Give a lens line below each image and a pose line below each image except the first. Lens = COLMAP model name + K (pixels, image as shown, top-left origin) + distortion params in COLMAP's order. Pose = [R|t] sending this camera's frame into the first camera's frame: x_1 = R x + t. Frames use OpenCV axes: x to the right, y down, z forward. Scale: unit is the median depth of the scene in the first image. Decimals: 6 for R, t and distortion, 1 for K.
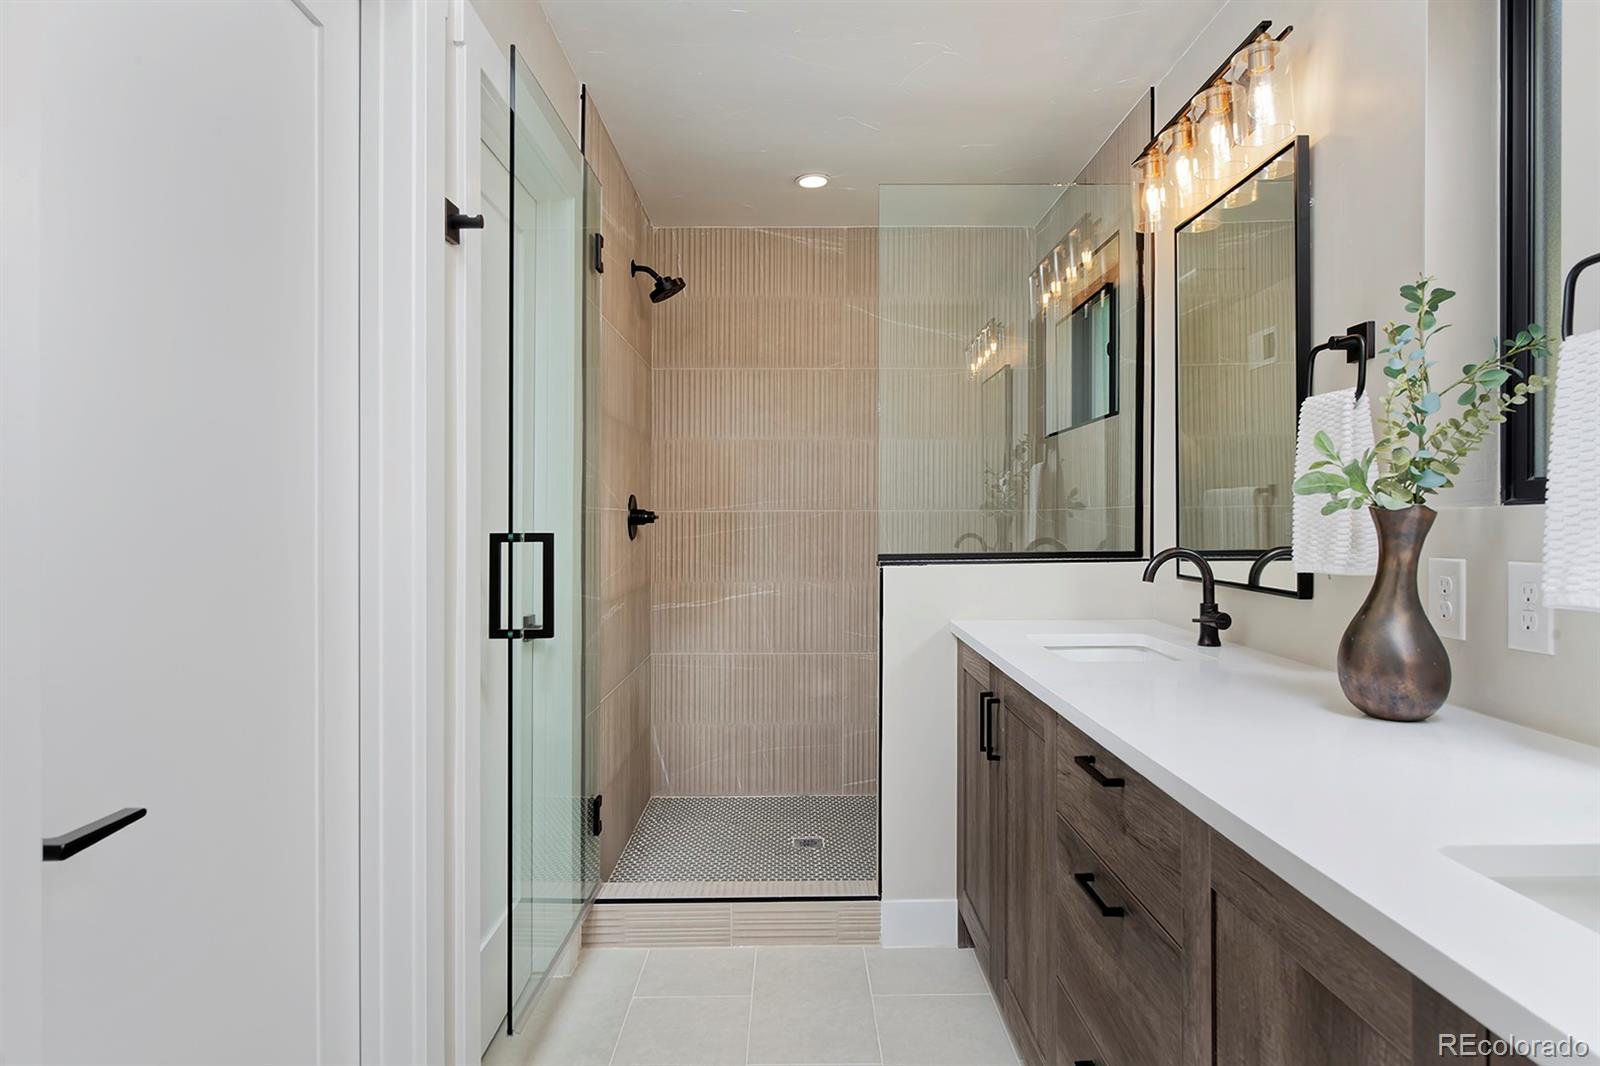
lens RADIAL K [[916.8, 0, 797.3], [0, 916.8, 519.8], [0, 0, 1]] dist [0.001608, -0.004098]
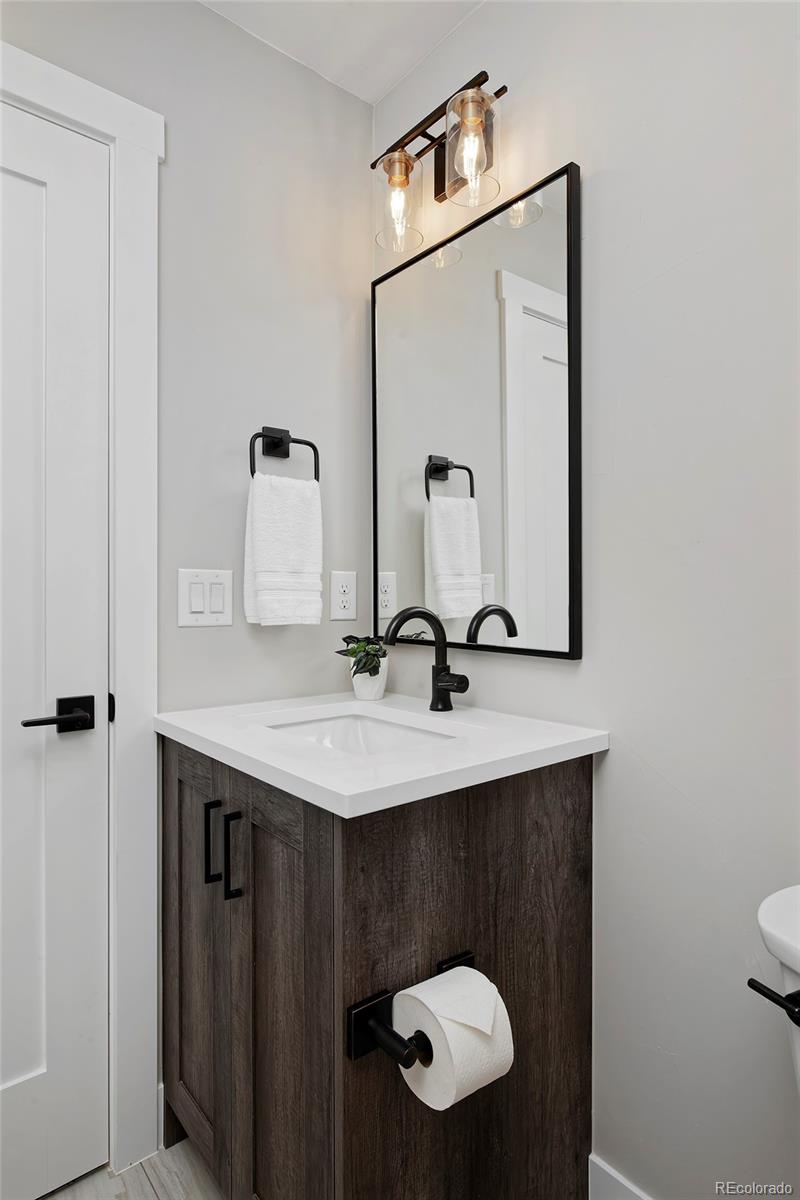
lens RADIAL K [[664.2, 0, 394.6], [0, 664.2, 596.6], [0, 0, 1]] dist [0.021629, 0.000814]
pose [[0.782253, -0.007614, 0.622914, -0.019386], [-0.000403, 0.999919, 0.012729, 0.010566], [-0.622960, -0.010208, 0.782187, 0.490418]]
